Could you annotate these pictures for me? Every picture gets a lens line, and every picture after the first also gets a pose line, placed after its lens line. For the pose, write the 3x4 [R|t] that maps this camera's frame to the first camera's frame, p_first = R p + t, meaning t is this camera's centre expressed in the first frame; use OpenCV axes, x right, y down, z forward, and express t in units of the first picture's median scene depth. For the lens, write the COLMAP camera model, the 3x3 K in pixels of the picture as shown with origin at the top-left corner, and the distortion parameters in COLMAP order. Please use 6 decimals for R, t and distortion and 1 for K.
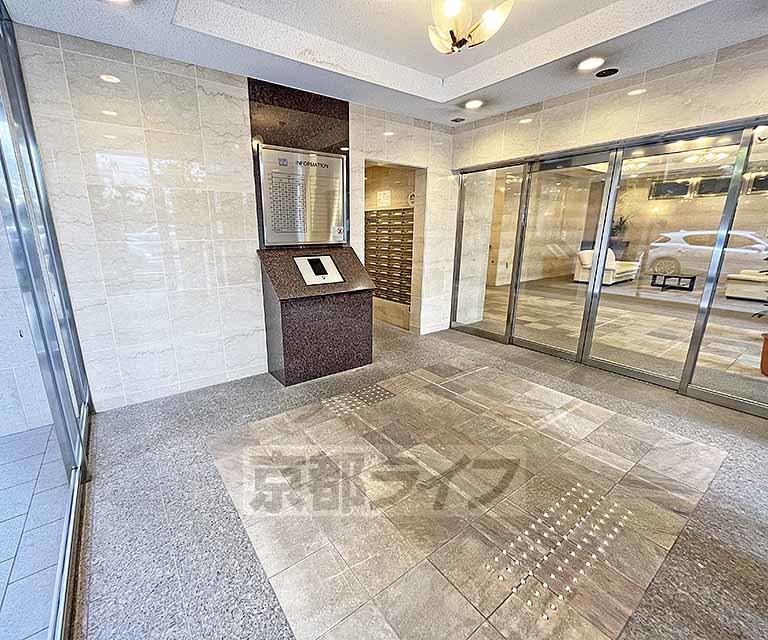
lens RADIAL K [[349.6, 0, 354.2], [0, 349.6, 326.3], [0, 0, 1]] dist [0.002718, 0.000162]
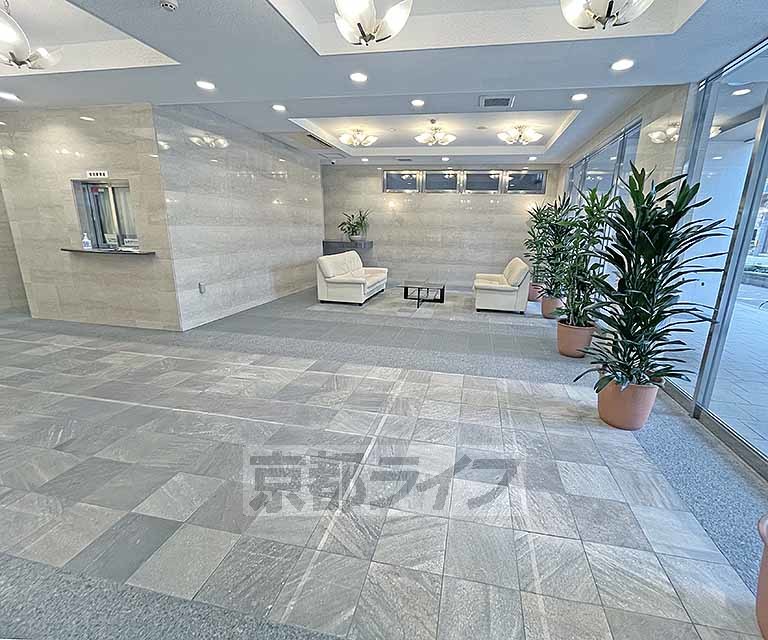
lens RADIAL K [[349.6, 0, 385.6], [0, 349.6, 317.2], [0, 0, 1]] dist [0.002718, 0.000162]
pose [[0.758886, -0.138948, 0.636228, 0.283958], [0.148091, 0.988198, 0.039174, -0.102375], [-0.634162, 0.064491, 0.770506, 0.388438]]
